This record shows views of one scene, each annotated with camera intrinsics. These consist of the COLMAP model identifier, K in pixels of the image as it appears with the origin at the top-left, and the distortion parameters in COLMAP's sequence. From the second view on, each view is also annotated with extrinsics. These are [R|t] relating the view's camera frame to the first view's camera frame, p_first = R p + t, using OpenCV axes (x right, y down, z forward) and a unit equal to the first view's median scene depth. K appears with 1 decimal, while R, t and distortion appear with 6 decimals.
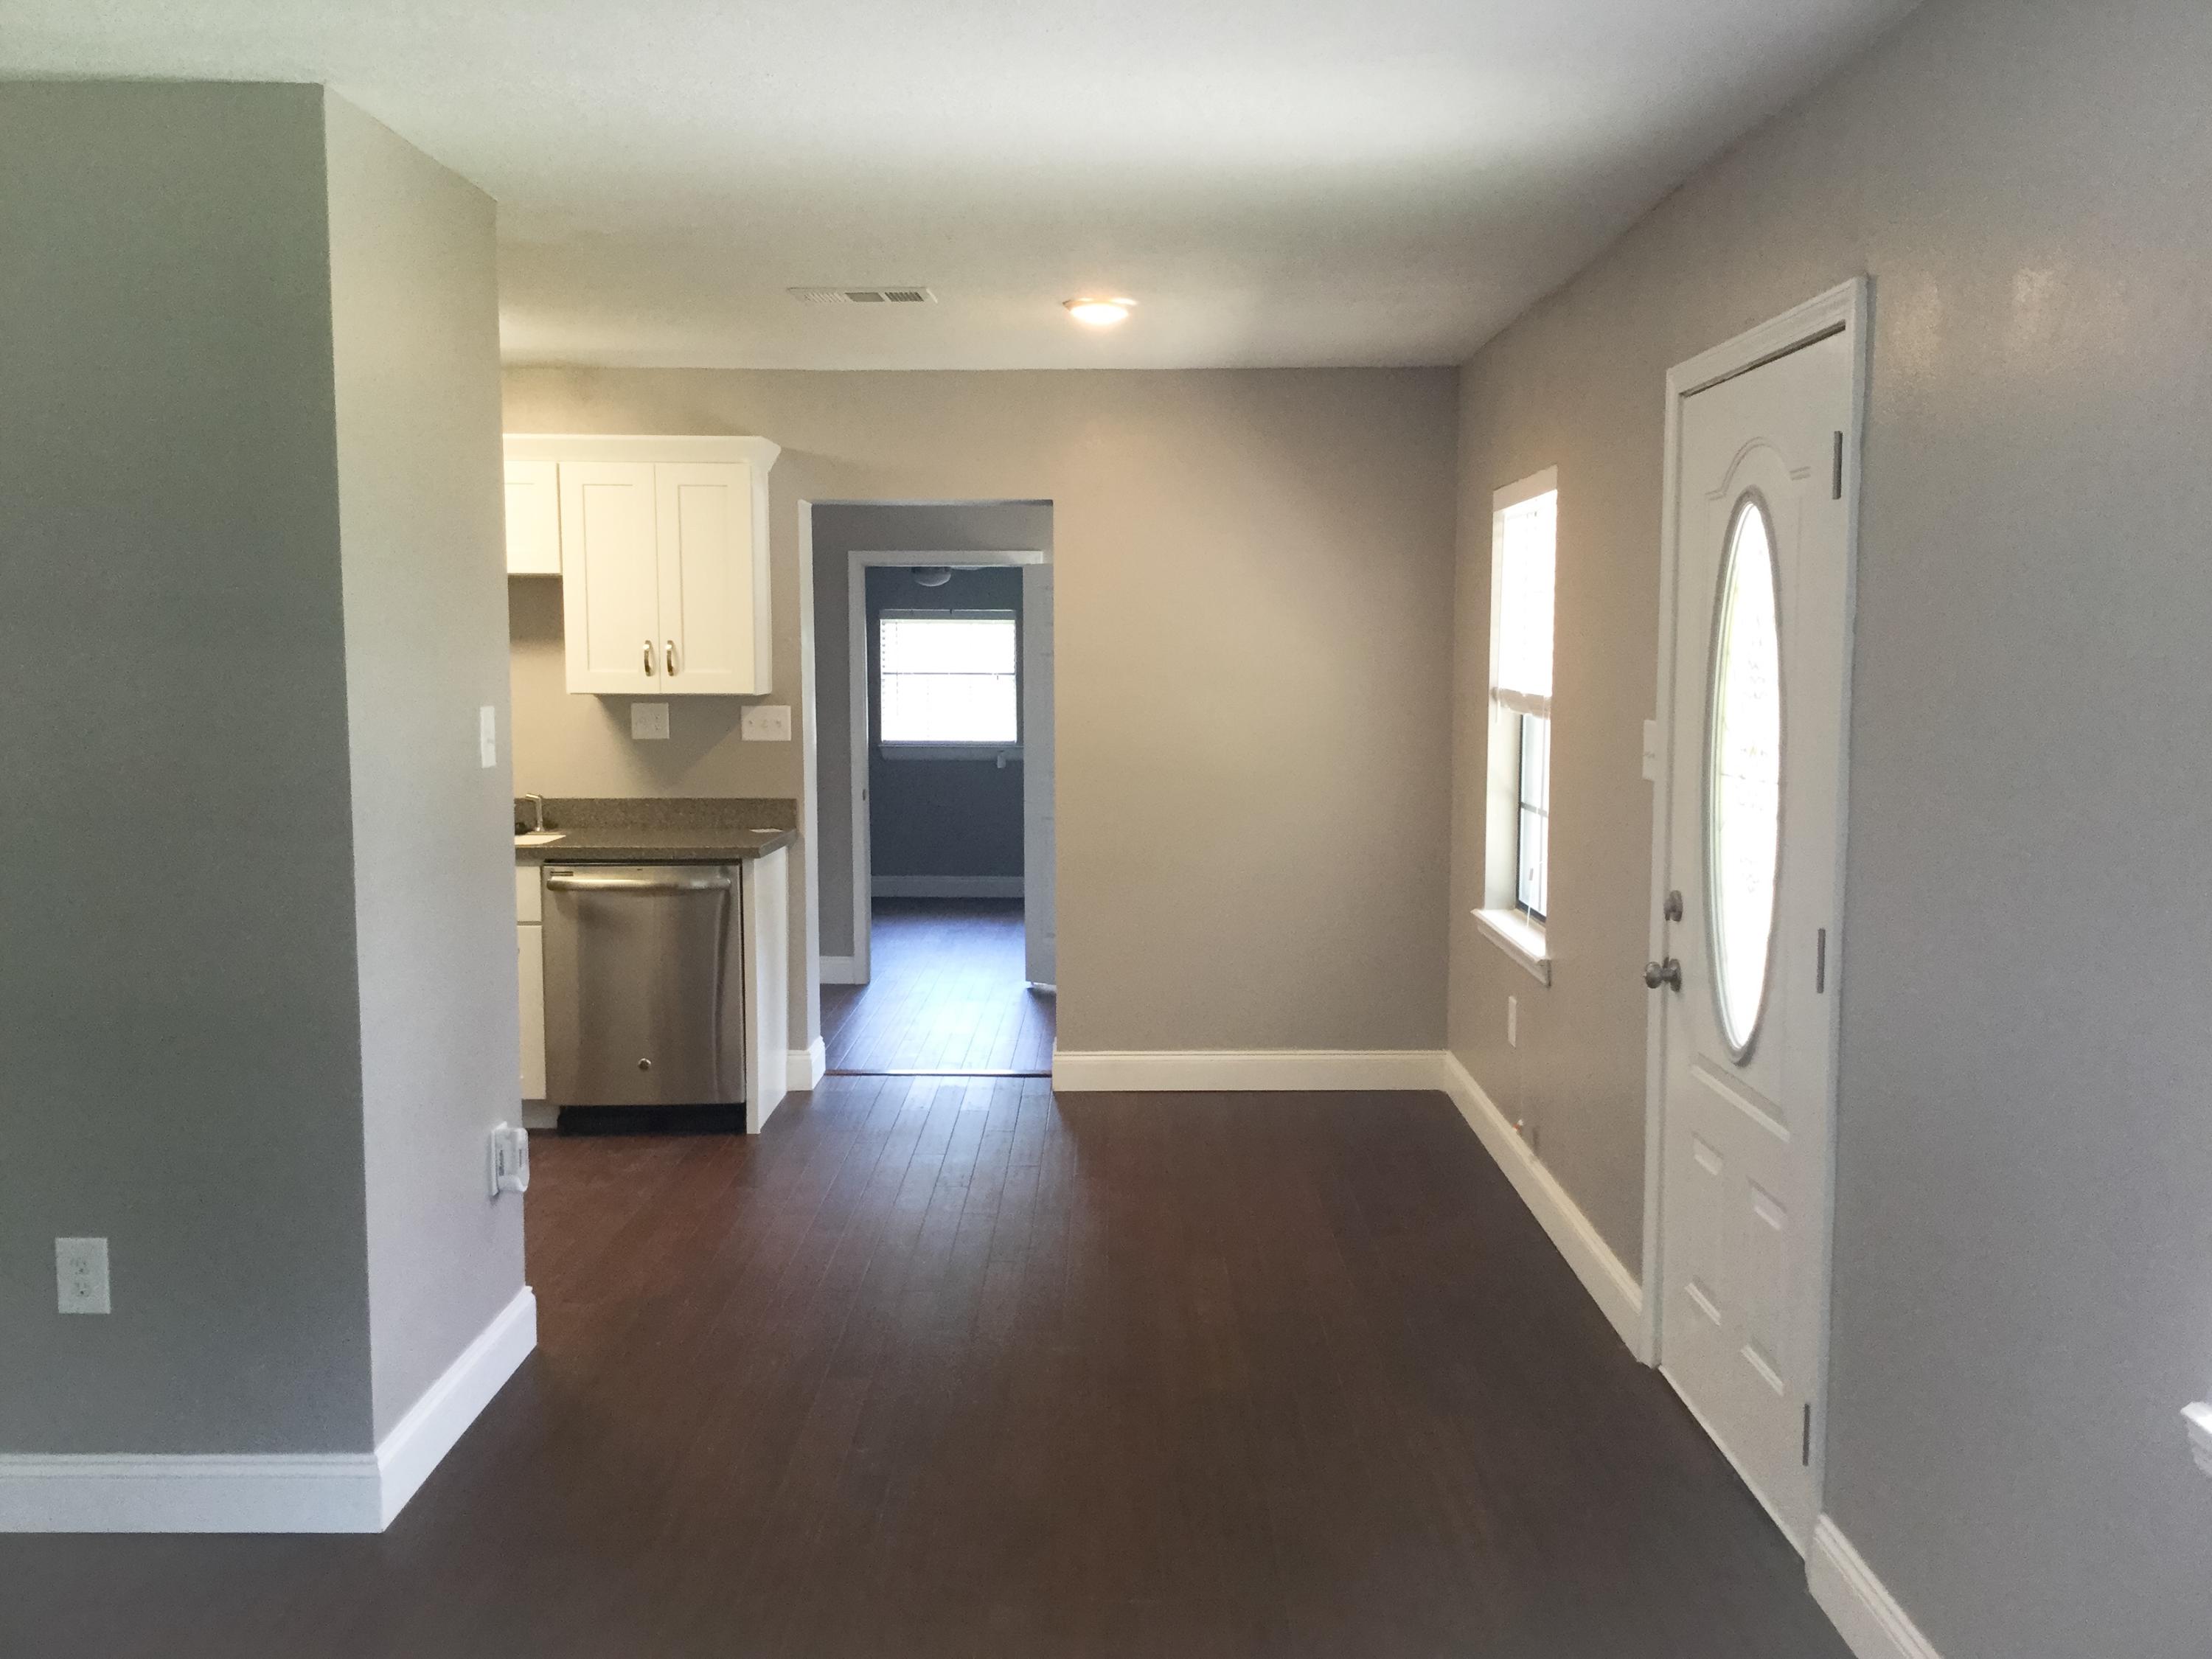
lens RADIAL K [[1961.1, 0, 1106.0], [0, 1961.1, 829.5], [0, 0, 1]] dist [0.087085, -0.099108]
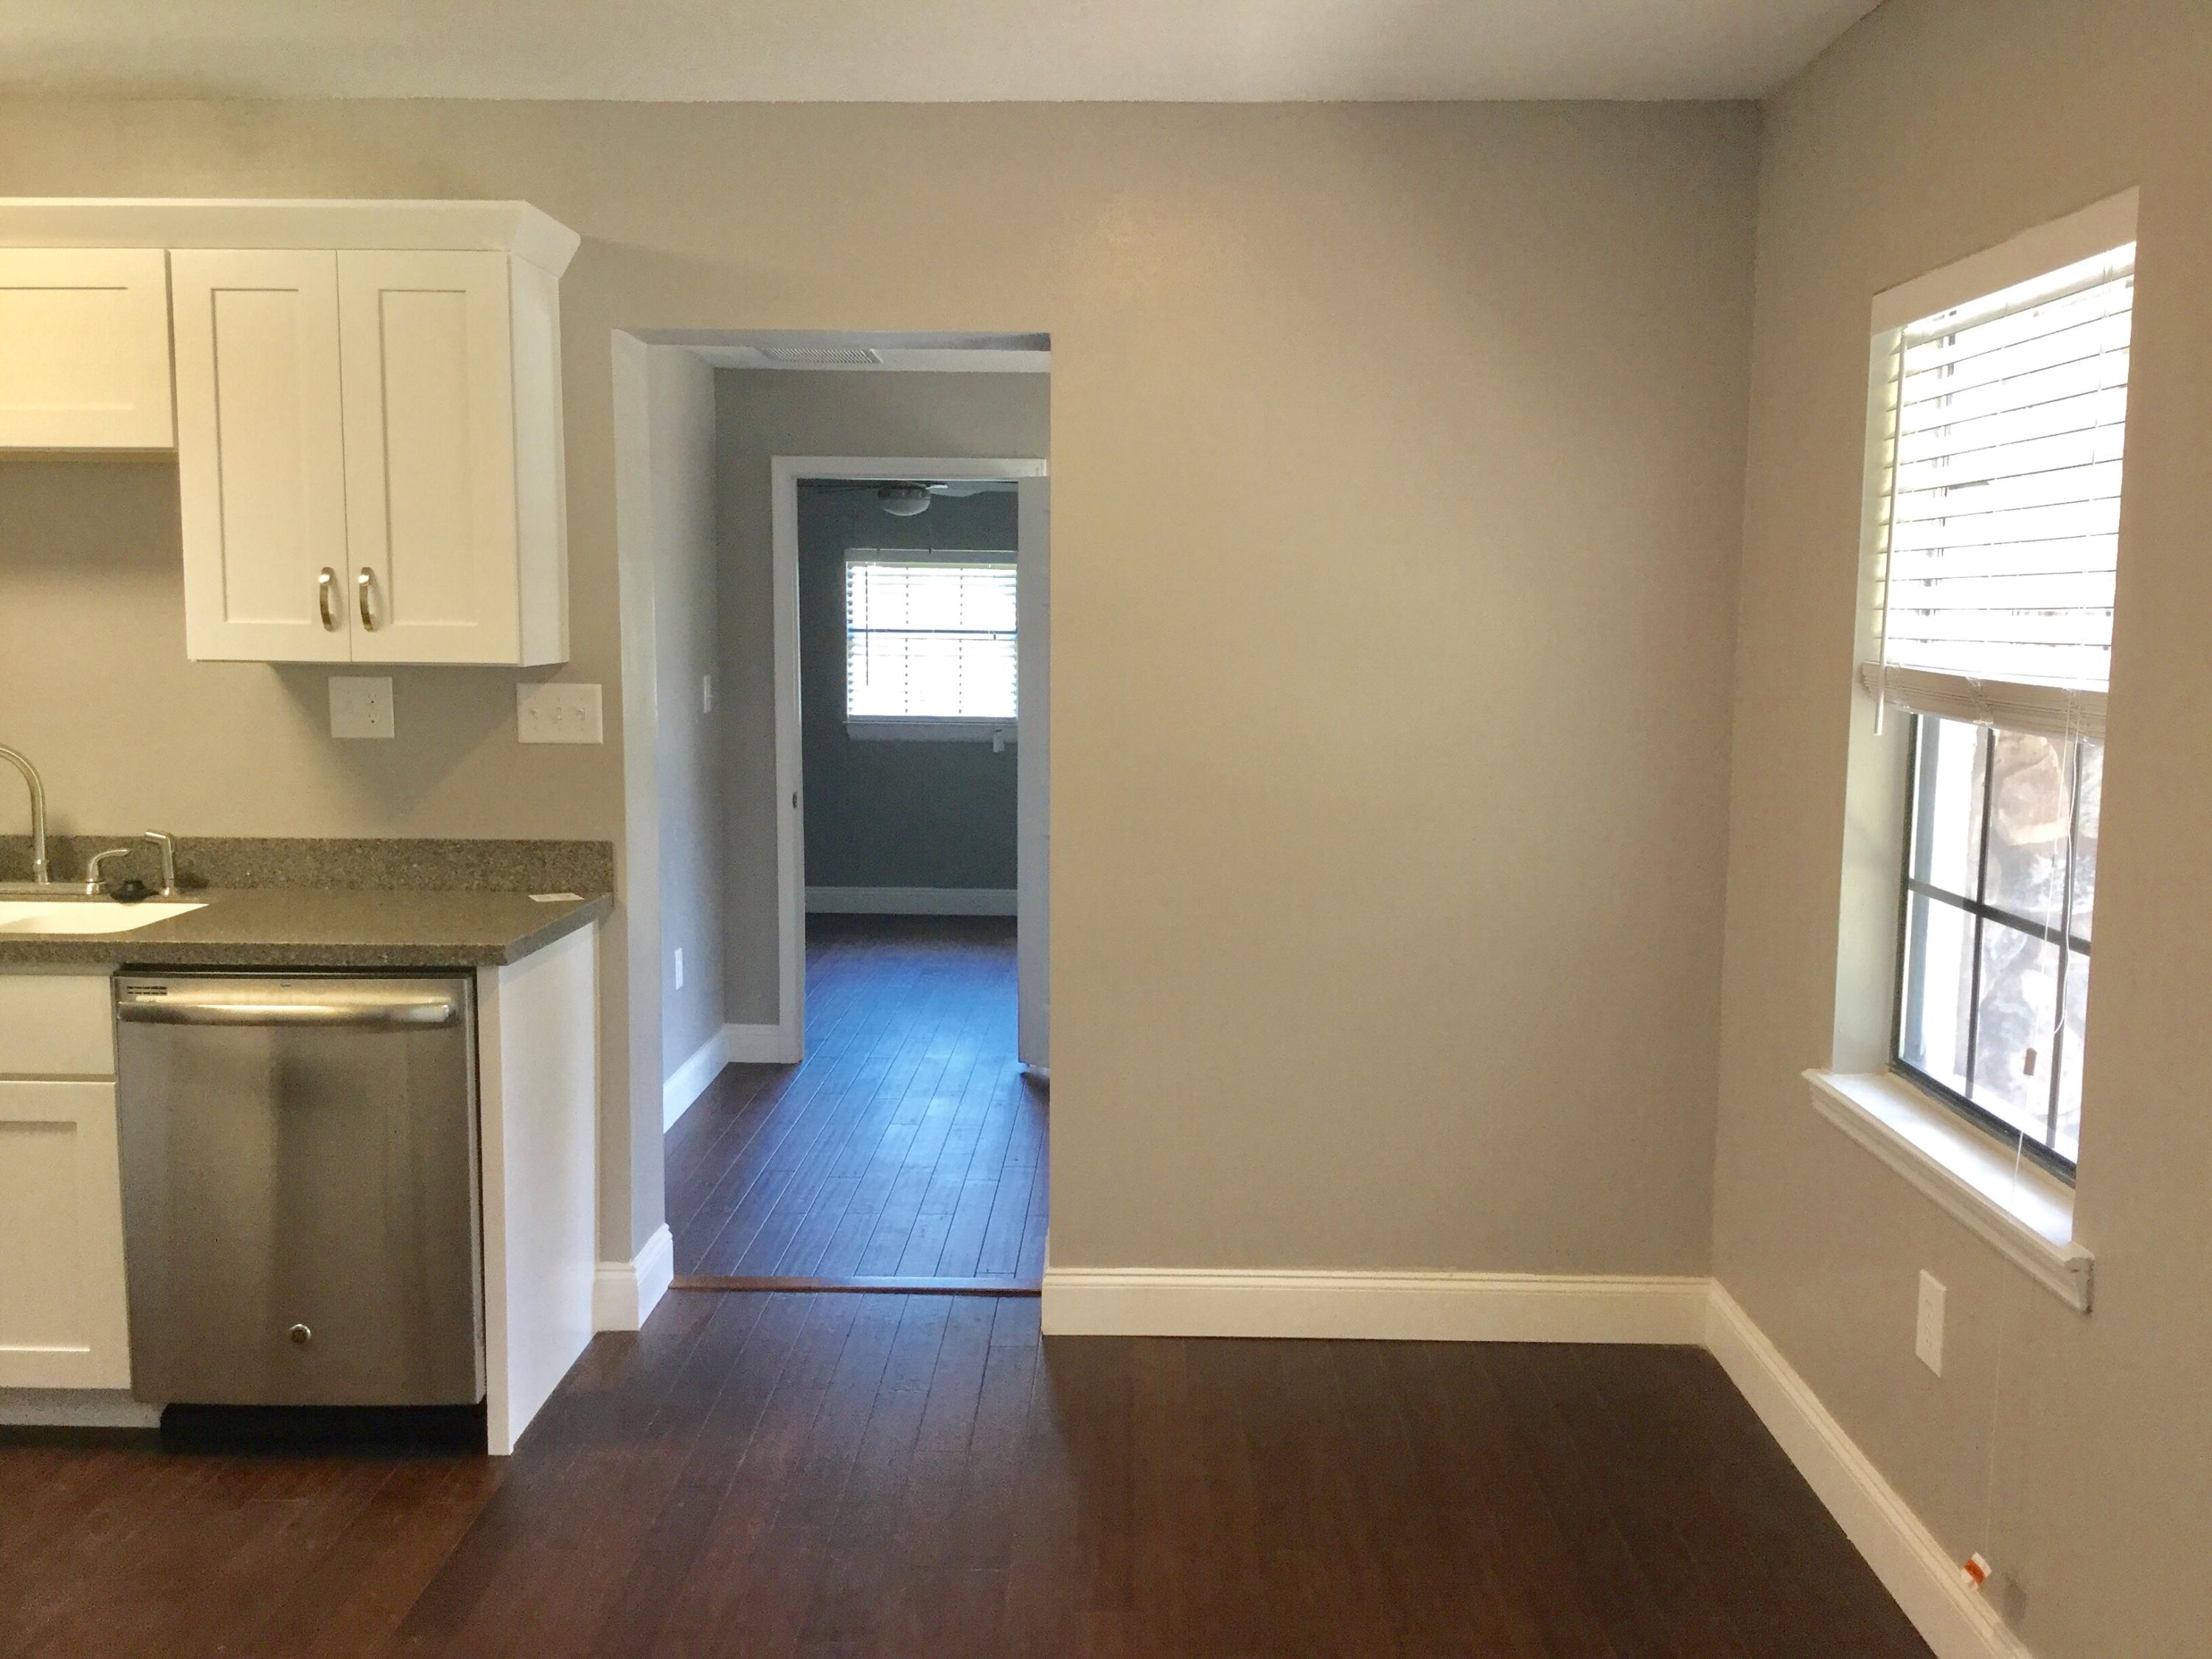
lens RADIAL K [[1961.1, 0, 1106.0], [0, 1961.1, 829.5], [0, 0, 1]] dist [0.087085, -0.099108]
pose [[0.999899, 0.009795, -0.010335, -0.003126], [-0.009580, 0.999742, 0.020587, -0.033081], [0.010534, -0.020486, 0.999735, 0.411587]]
